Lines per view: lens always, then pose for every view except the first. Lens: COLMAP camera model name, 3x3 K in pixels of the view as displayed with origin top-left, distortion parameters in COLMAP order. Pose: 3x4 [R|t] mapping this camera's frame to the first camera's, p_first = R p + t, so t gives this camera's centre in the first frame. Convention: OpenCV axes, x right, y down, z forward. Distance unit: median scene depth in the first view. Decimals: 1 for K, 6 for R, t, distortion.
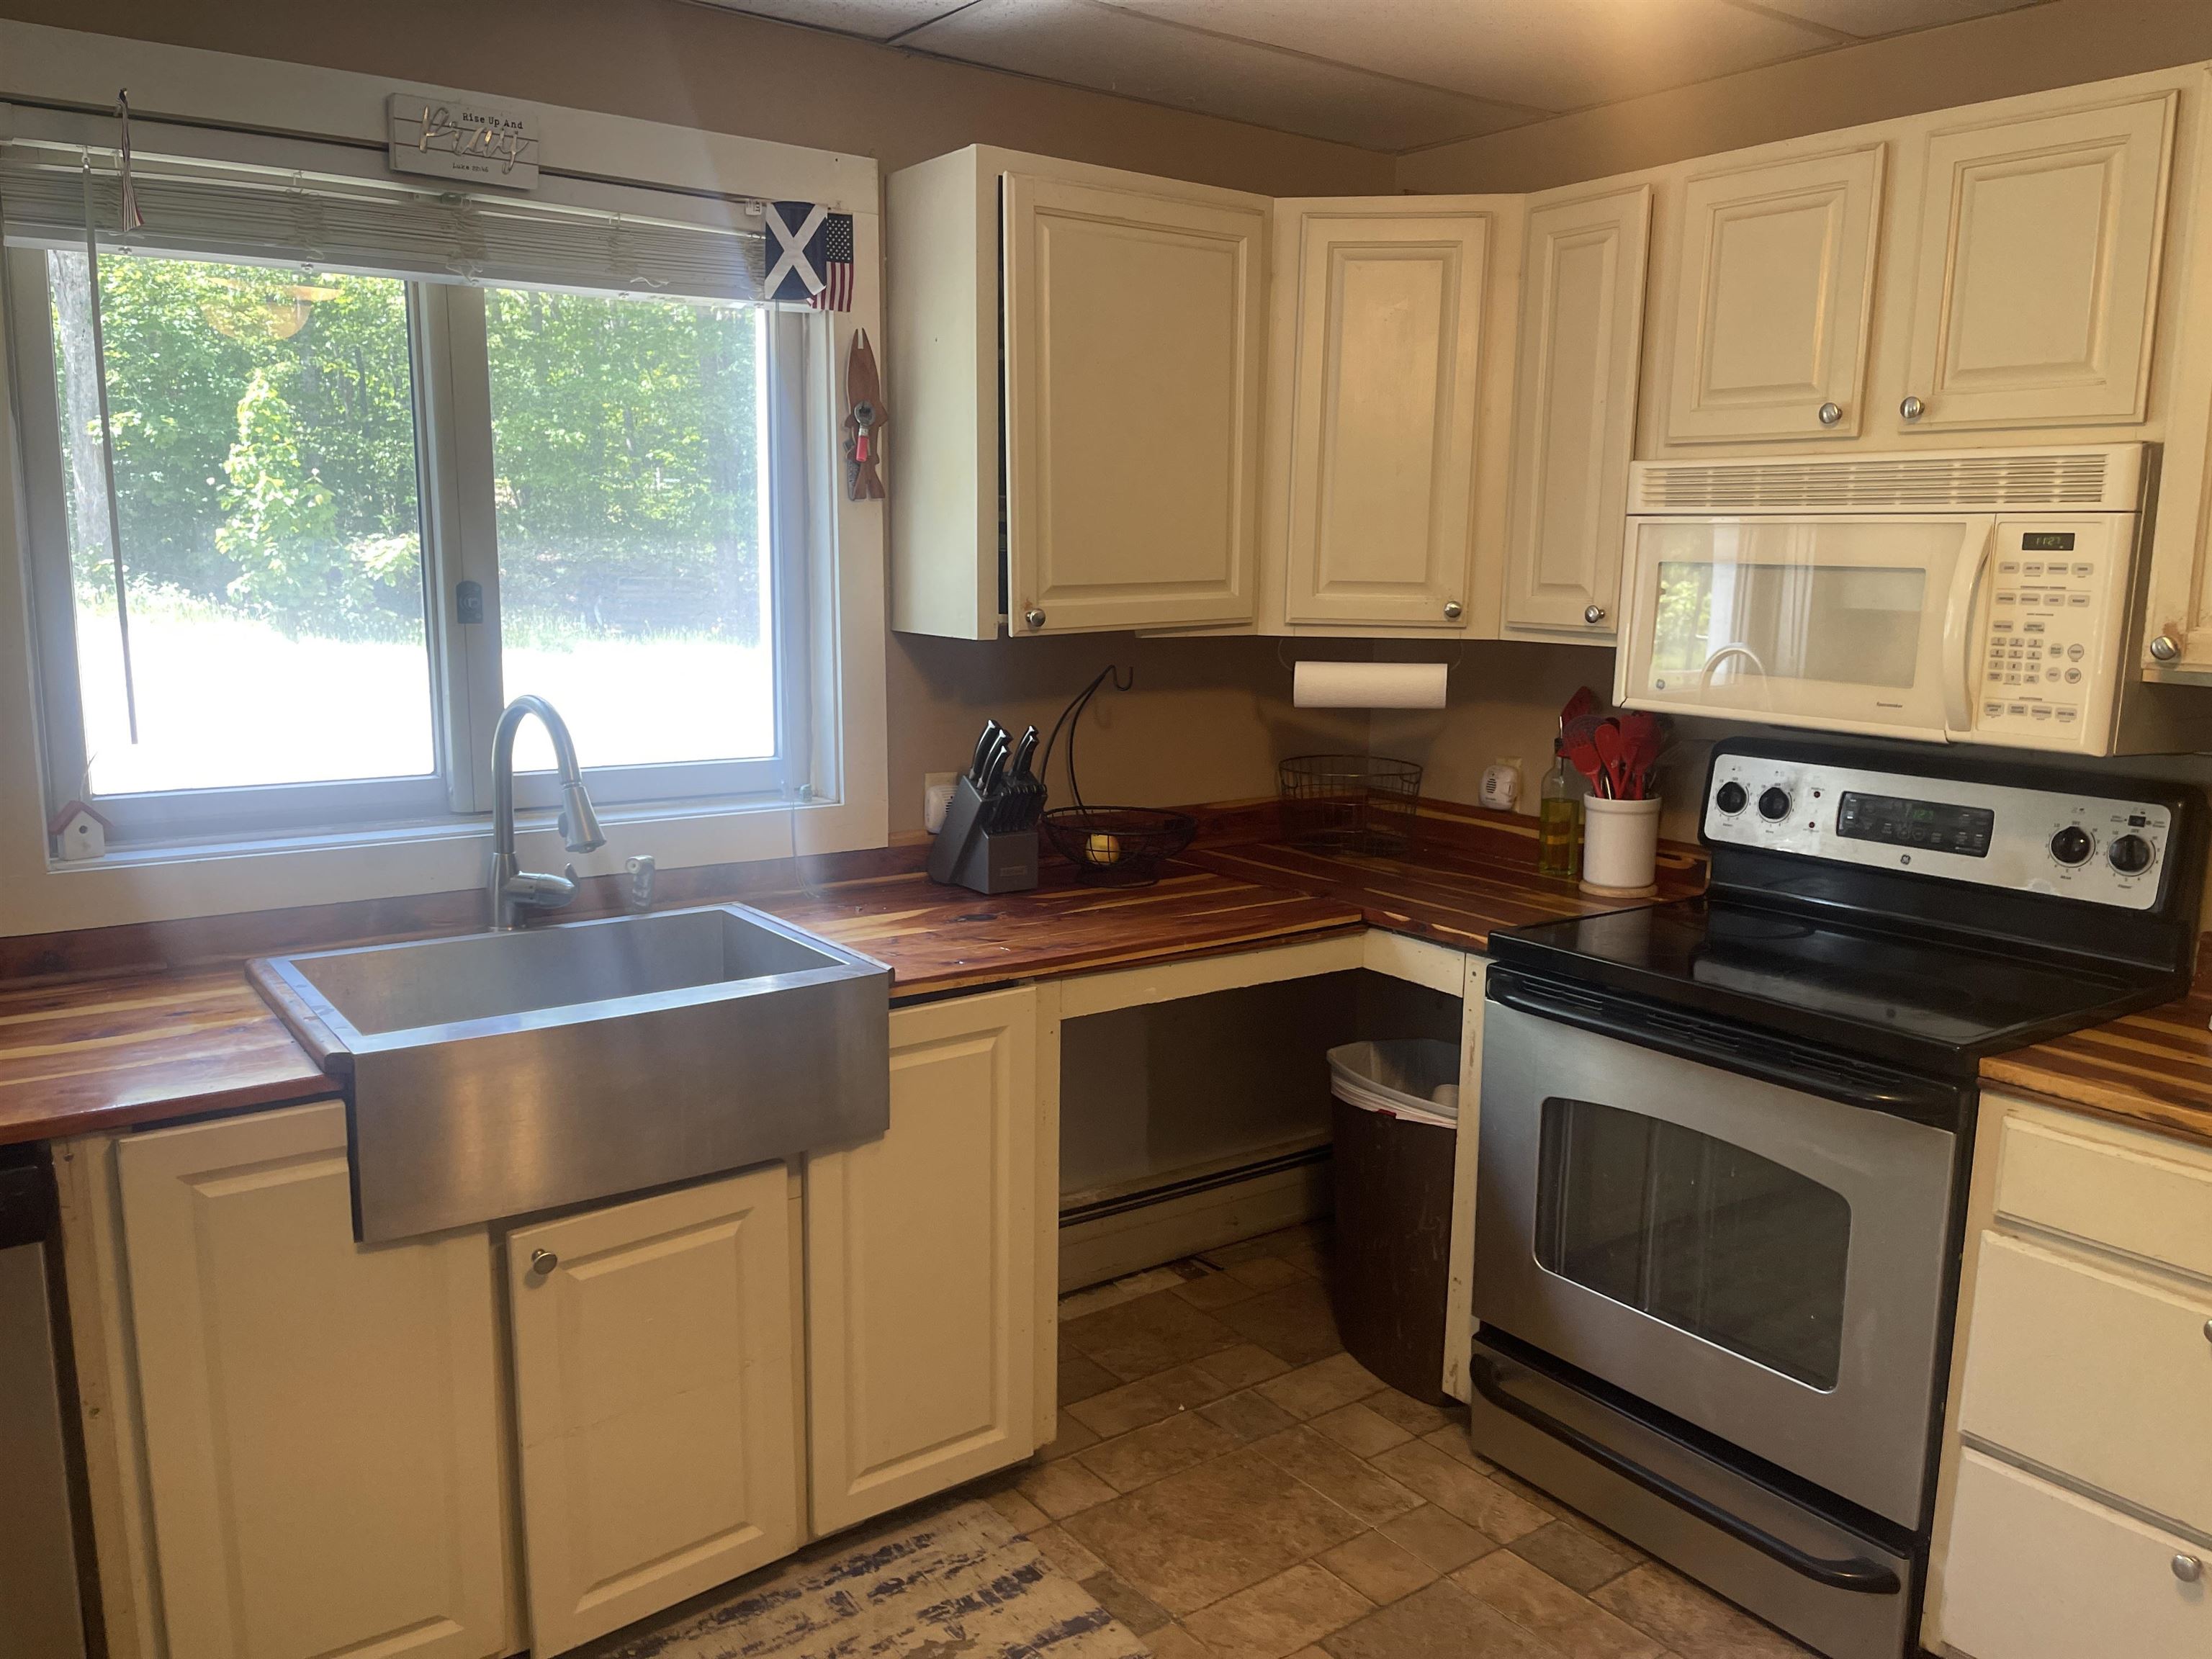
lens RADIAL K [[1665.4, 0, 1119.1], [0, 1665.4, 828.1], [0, 0, 1]] dist [0.080118, -0.106596]
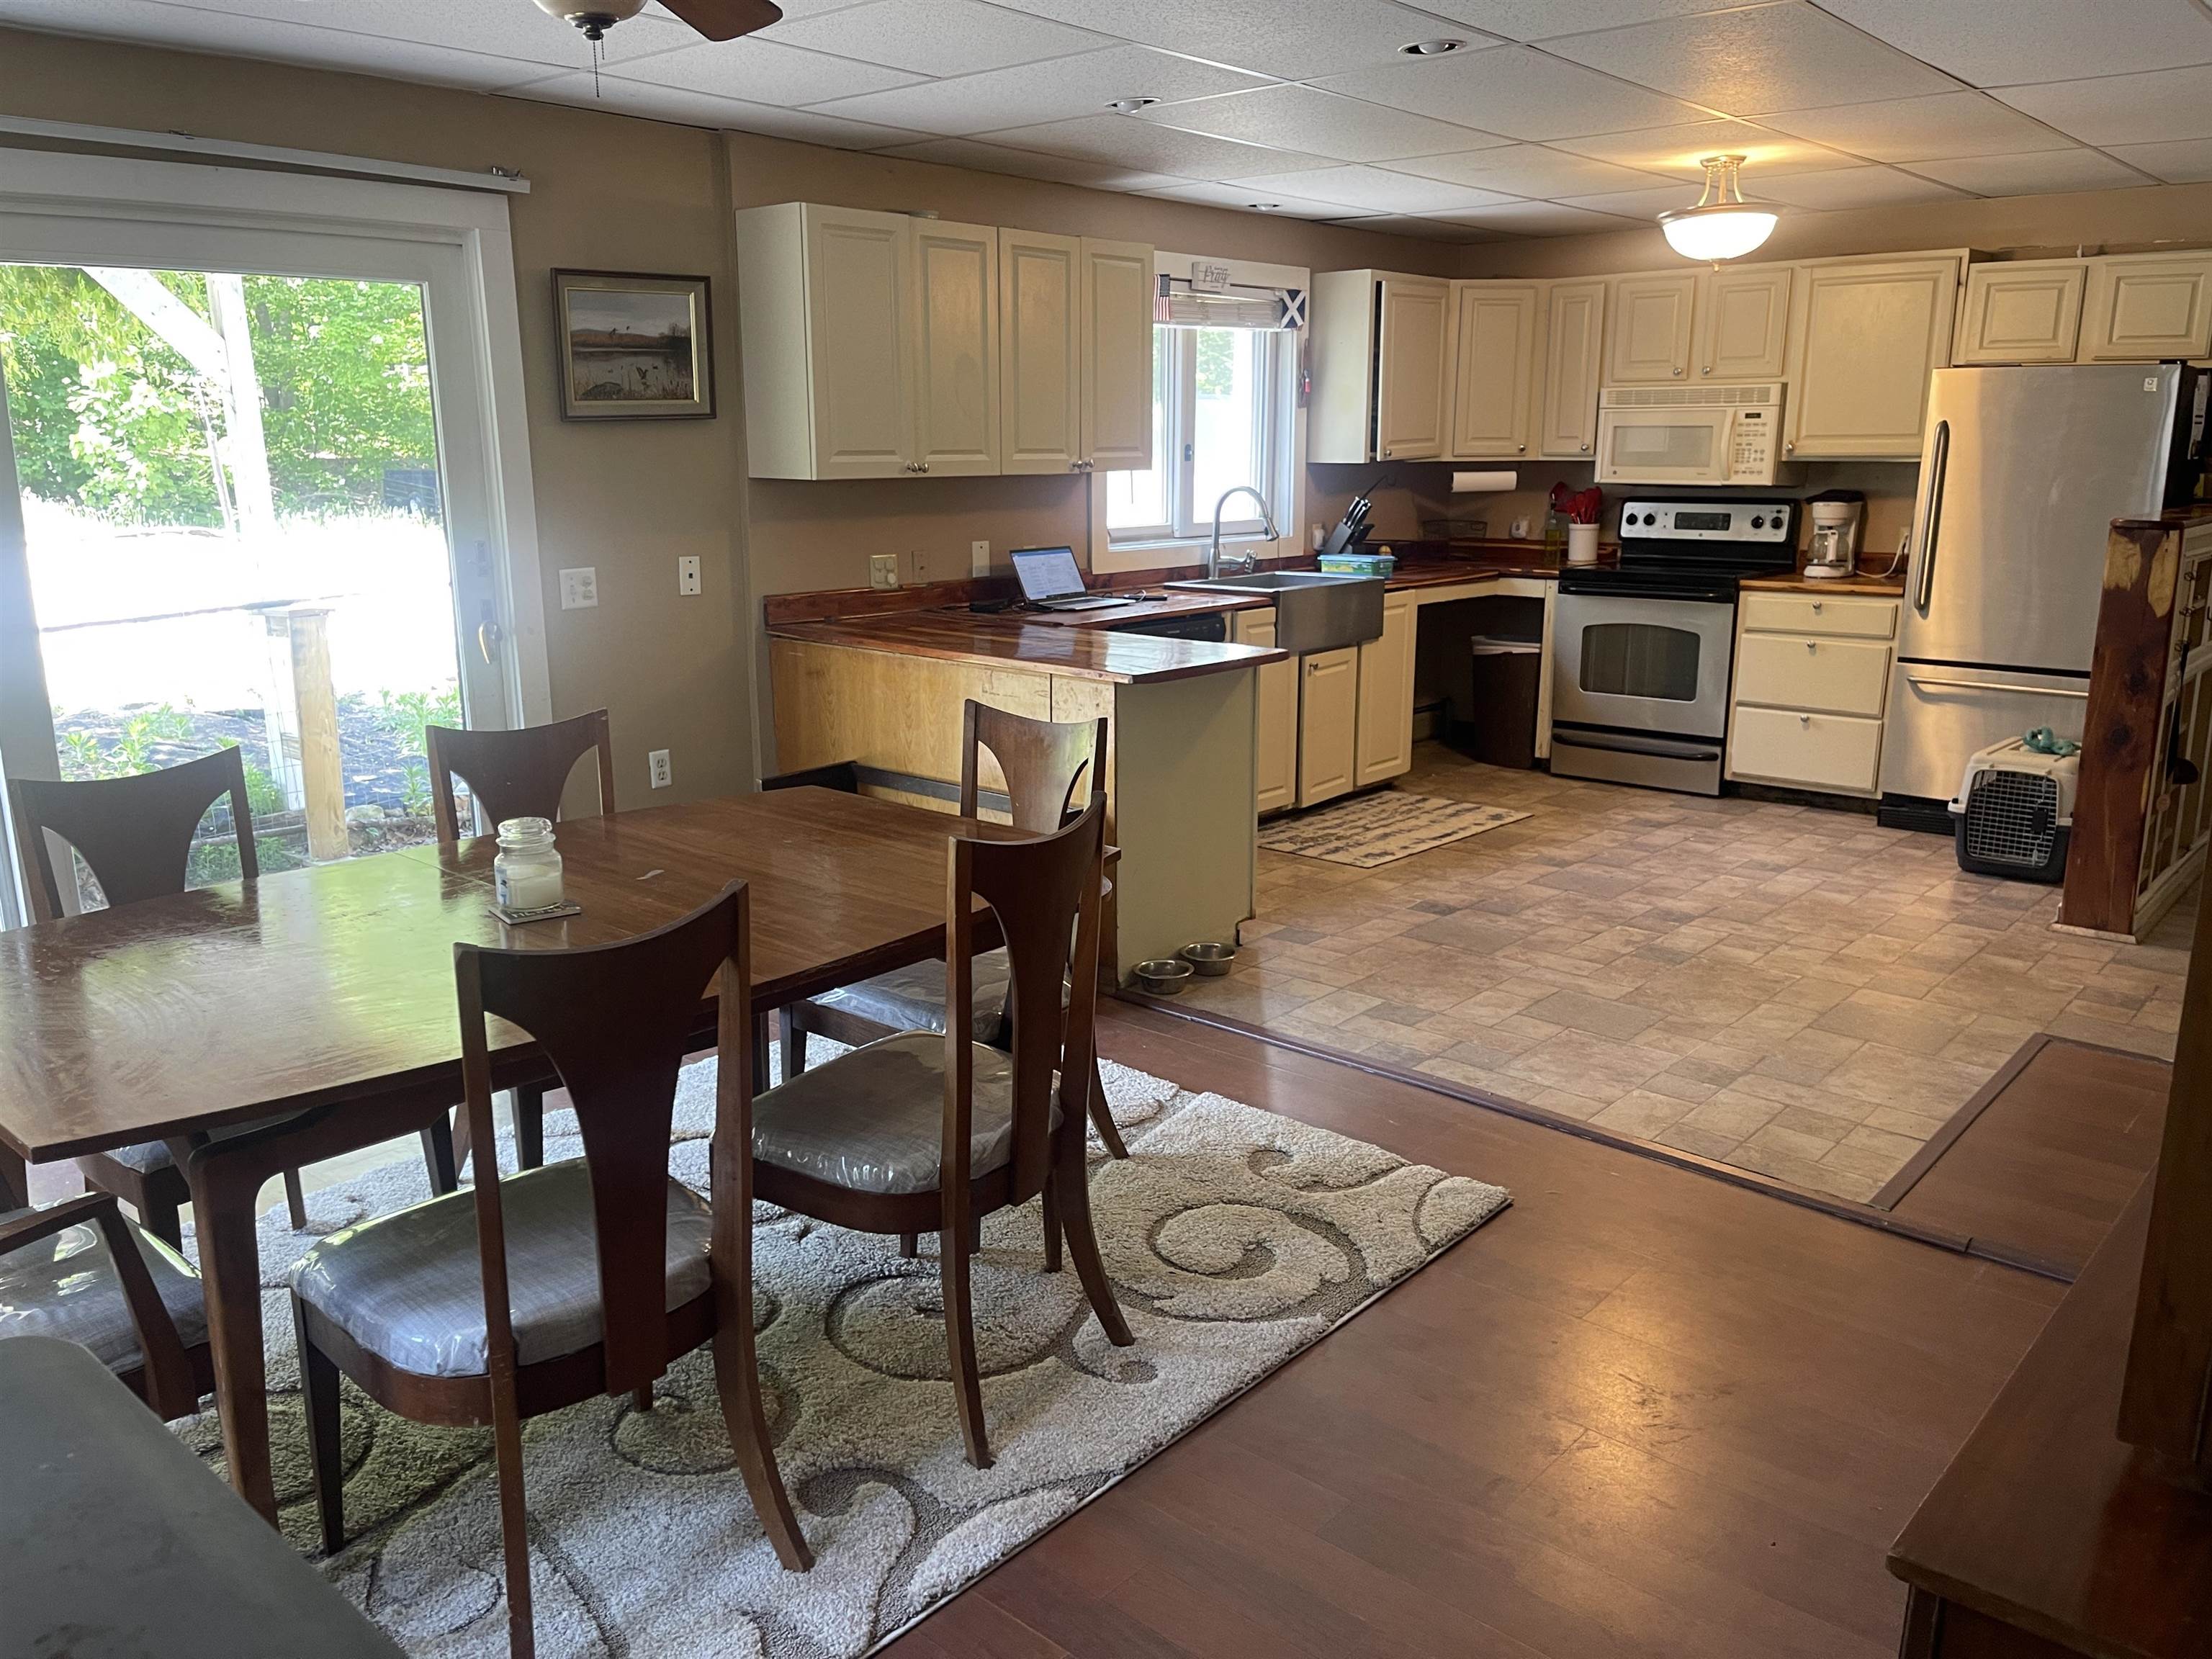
lens RADIAL K [[1680.0, 0, 1106.0], [0, 1680.0, 829.5], [0, 0, 1]] dist [0.047719, -0.055911]
pose [[0.978355, -0.066104, 0.196094, -1.019639], [0.053695, 0.996243, 0.067943, 0.250409], [-0.199848, -0.055944, 0.978228, -1.477499]]
